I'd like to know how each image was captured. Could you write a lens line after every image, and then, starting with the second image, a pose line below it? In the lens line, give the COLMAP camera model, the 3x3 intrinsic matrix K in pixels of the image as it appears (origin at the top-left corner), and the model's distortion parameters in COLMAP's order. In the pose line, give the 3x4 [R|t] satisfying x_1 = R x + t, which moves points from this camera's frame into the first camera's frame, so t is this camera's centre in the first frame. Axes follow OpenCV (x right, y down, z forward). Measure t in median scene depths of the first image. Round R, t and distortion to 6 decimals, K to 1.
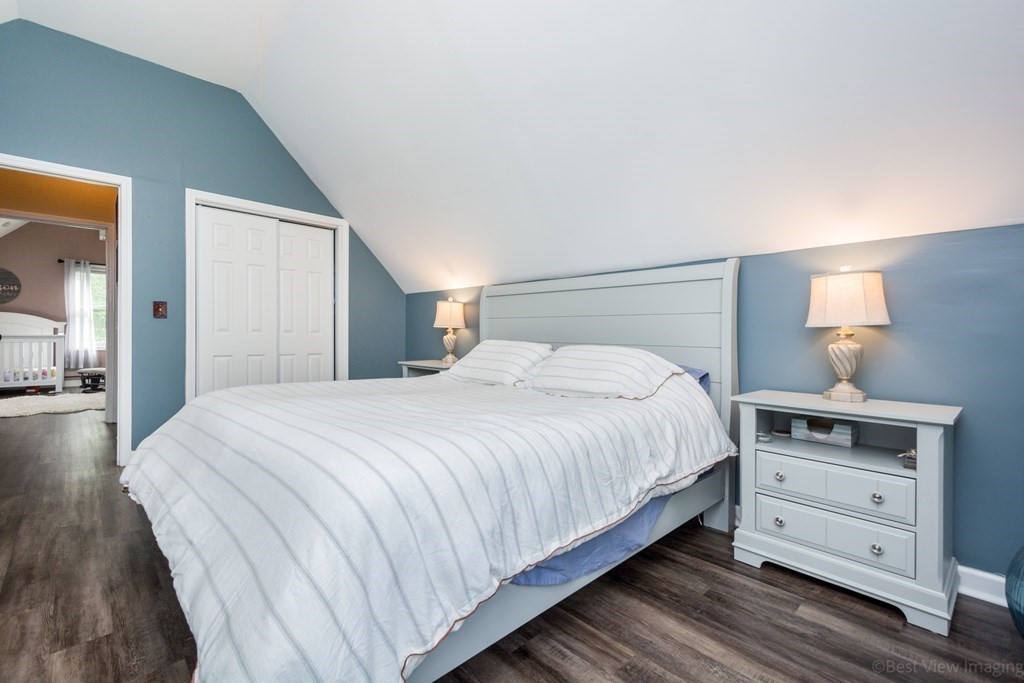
lens RADIAL K [[447.5, 0, 513.6], [0, 447.5, 349.7], [0, 0, 1]] dist [-0.001570, -0.001090]
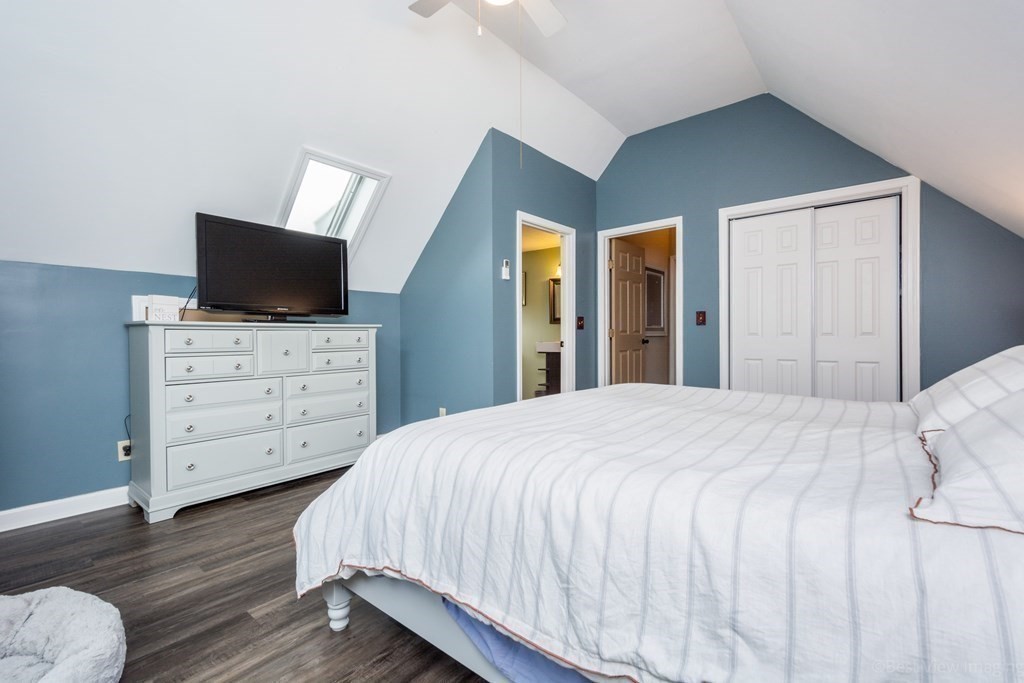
lens RADIAL K [[447.5, 0, 513.6], [0, 447.5, 349.7], [0, 0, 1]] dist [-0.001570, -0.001090]
pose [[0.109839, 0.011365, -0.993884, 0.328080], [-0.022372, 0.999710, 0.008960, -0.005771], [0.993698, 0.021251, 0.110062, 0.362806]]
